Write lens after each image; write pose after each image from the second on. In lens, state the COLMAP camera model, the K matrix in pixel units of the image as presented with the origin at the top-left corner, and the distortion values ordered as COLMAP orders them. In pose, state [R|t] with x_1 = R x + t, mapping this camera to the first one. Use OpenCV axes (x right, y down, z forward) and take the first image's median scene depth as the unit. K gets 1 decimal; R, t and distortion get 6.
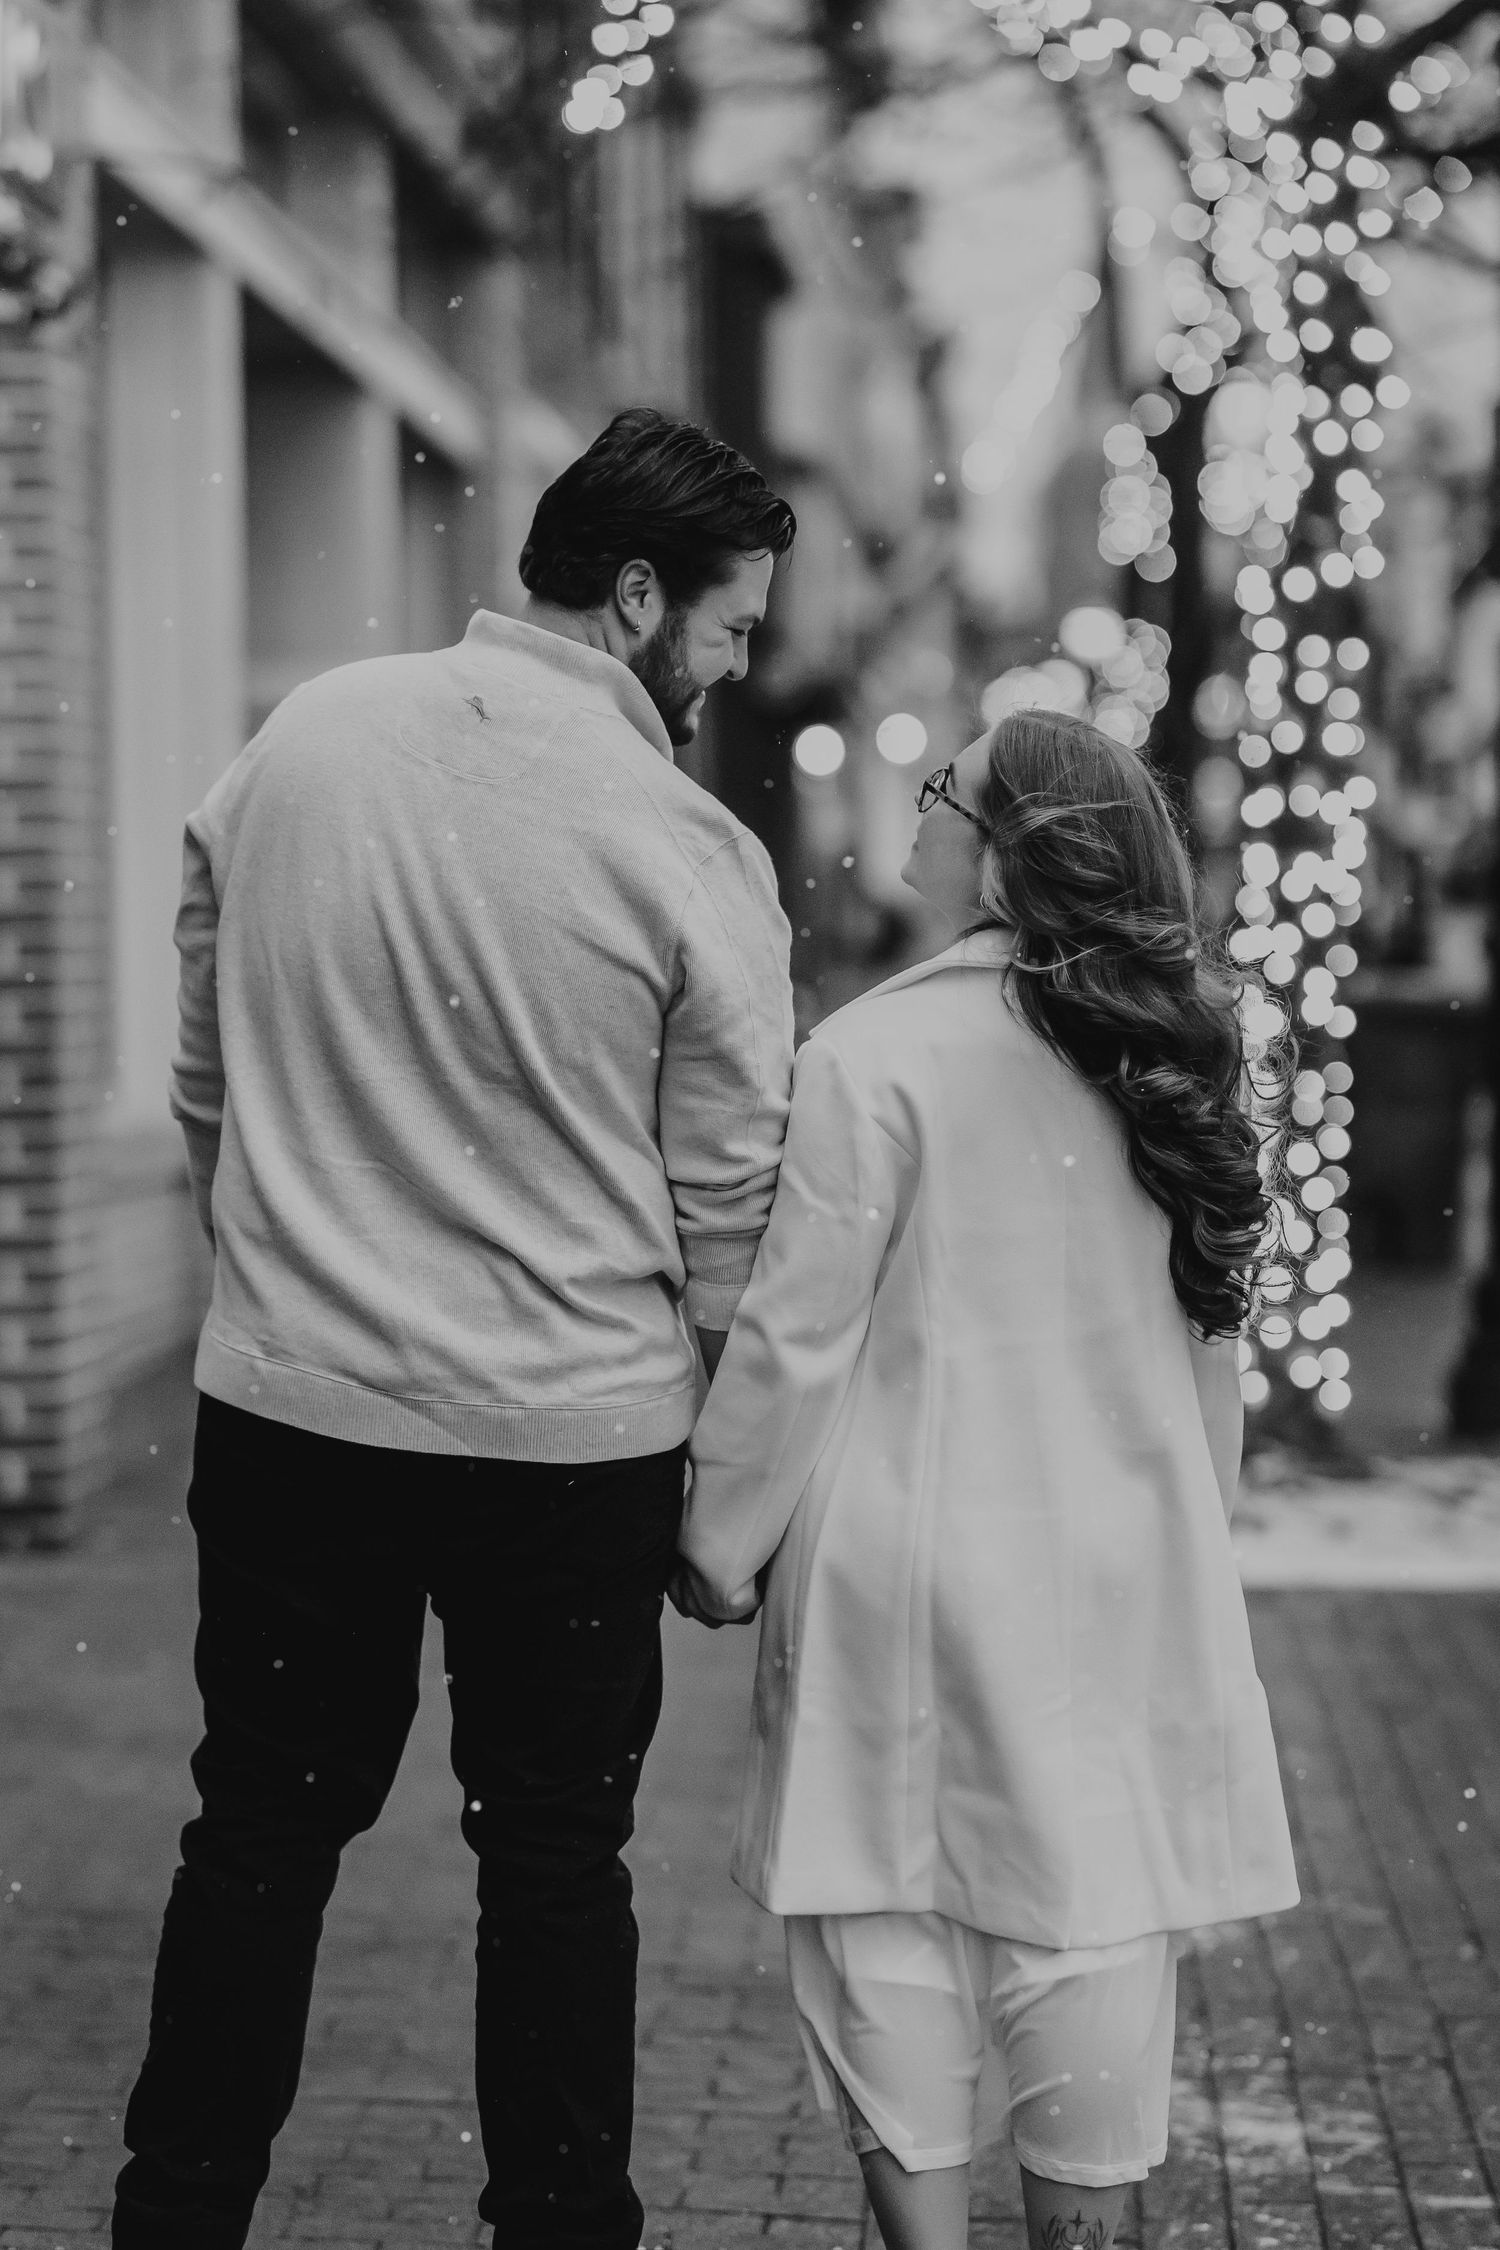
lens RADIAL K [[5271.6, 0, 865.2], [0, 5271.6, 1126.5], [0, 0, 1]] dist [0.025375, 0.184605]
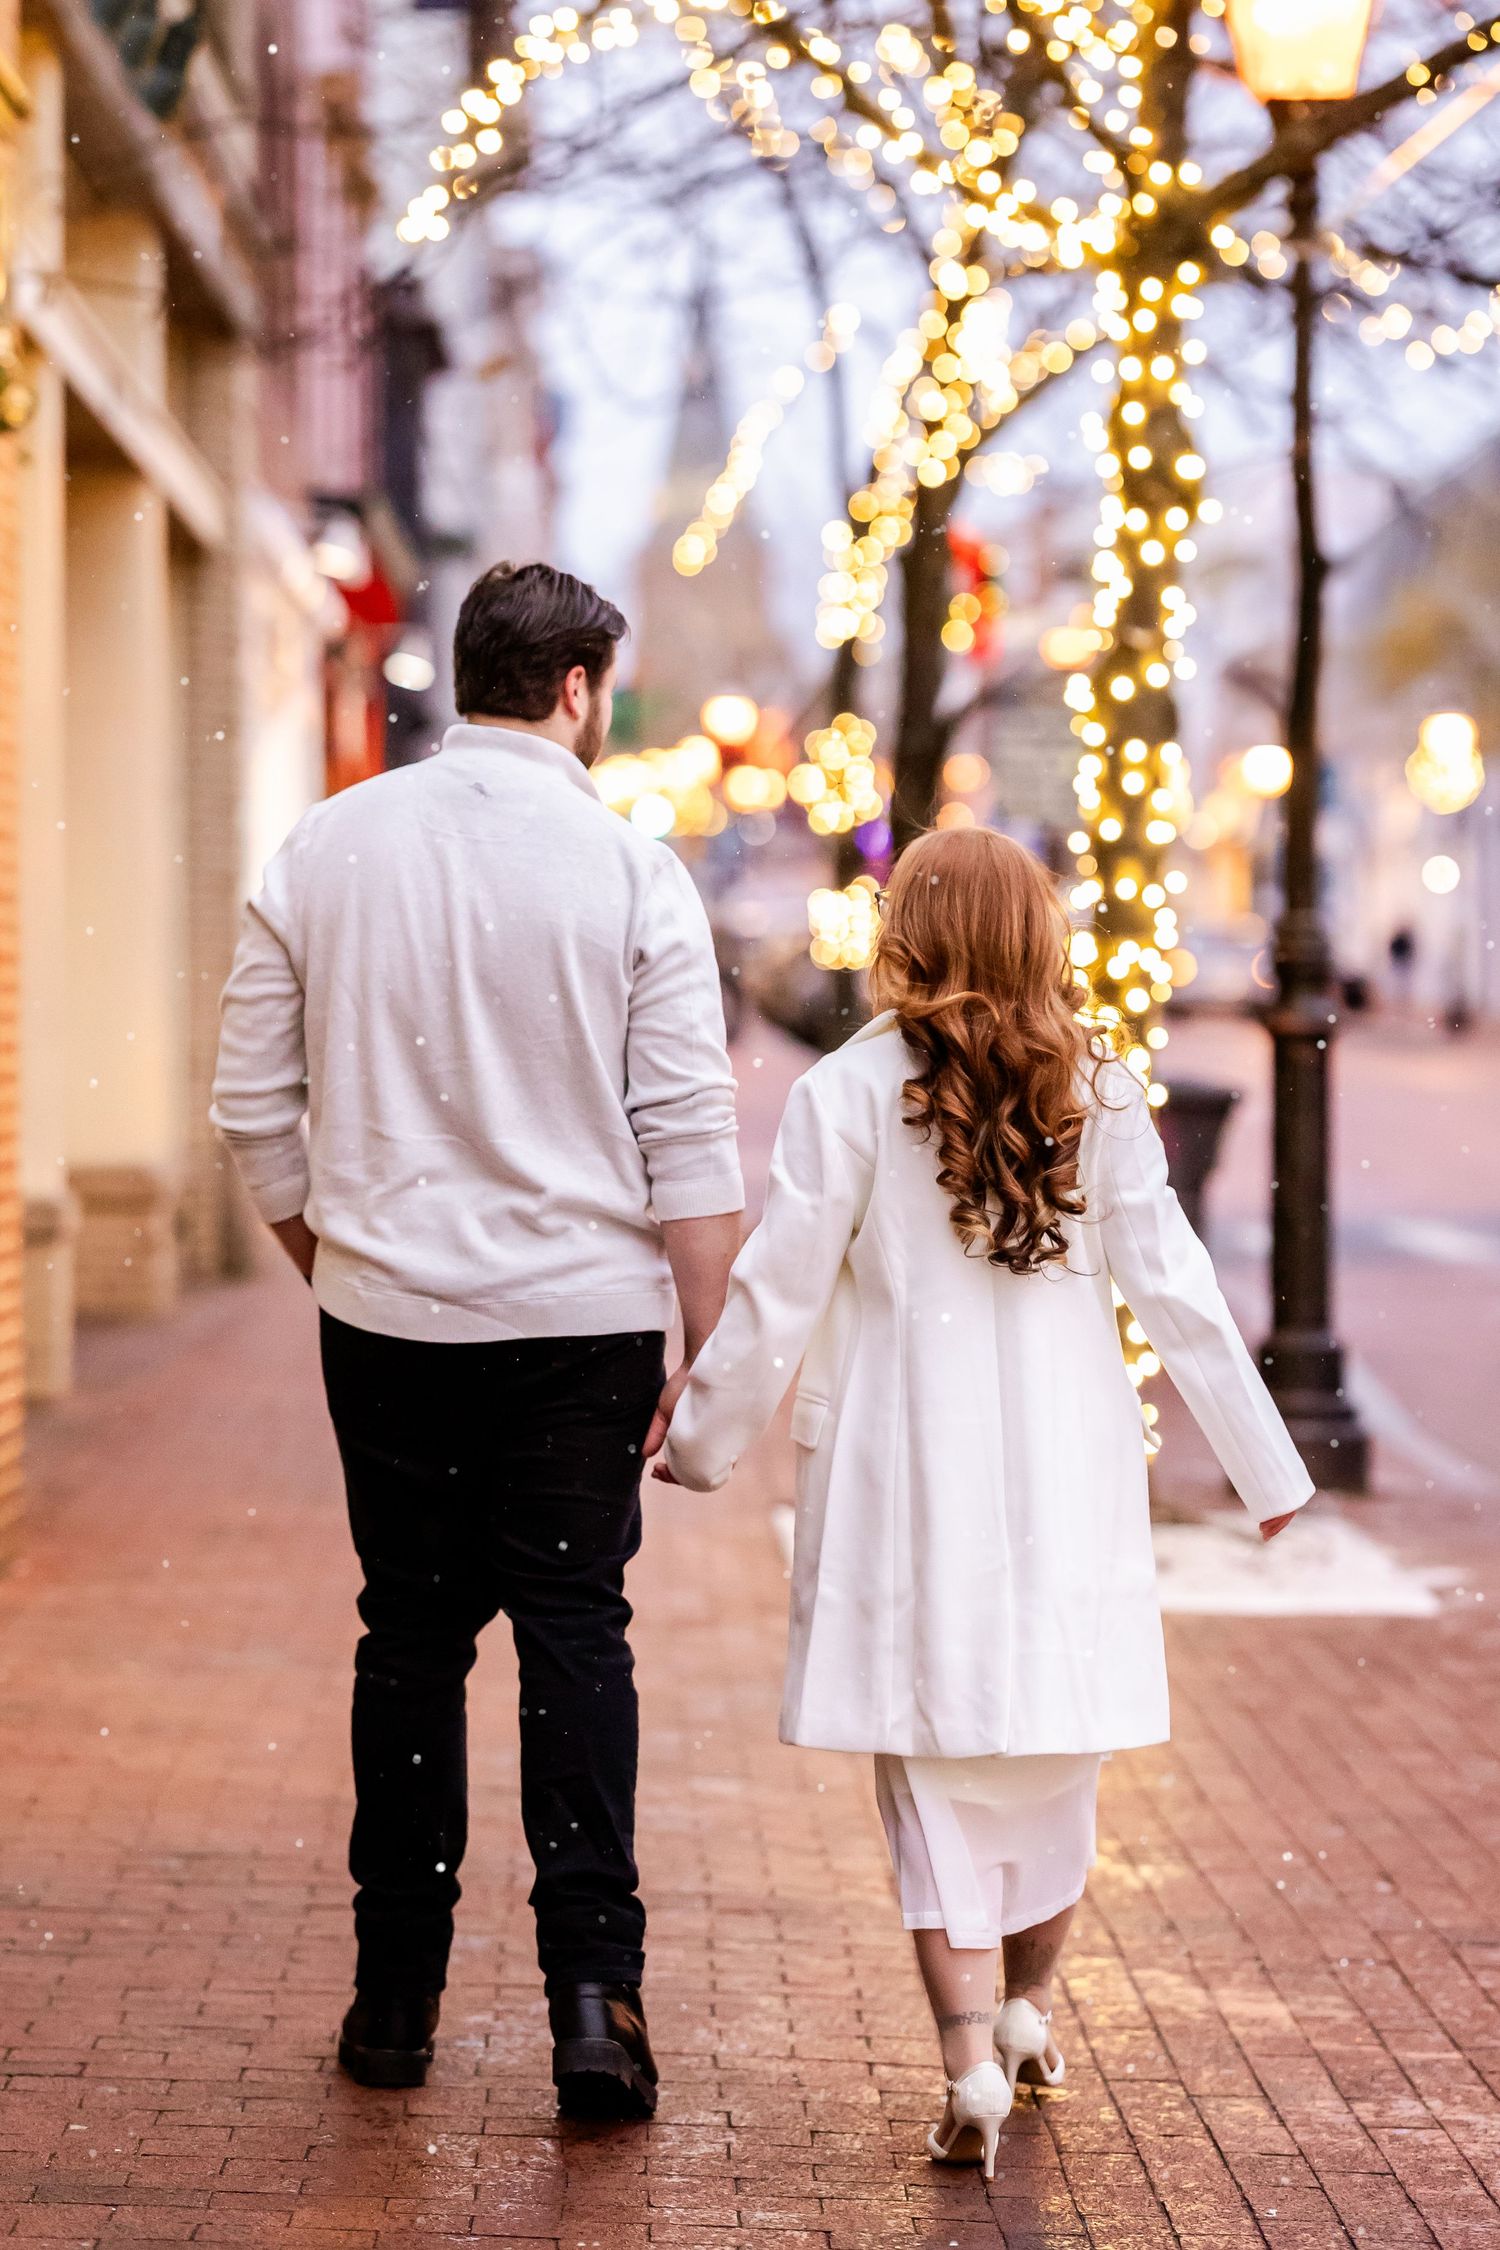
lens RADIAL K [[5627.6, 0, 750.0], [0, 5627.6, 1125.0], [0, 0, 1]] dist [0.115405, -0.336219]
pose [[0.998236, 0.006053, 0.059054, -0.097936], [-0.004903, 0.999796, -0.019601, 0.014812], [-0.059160, 0.019277, 0.998062, -0.226390]]
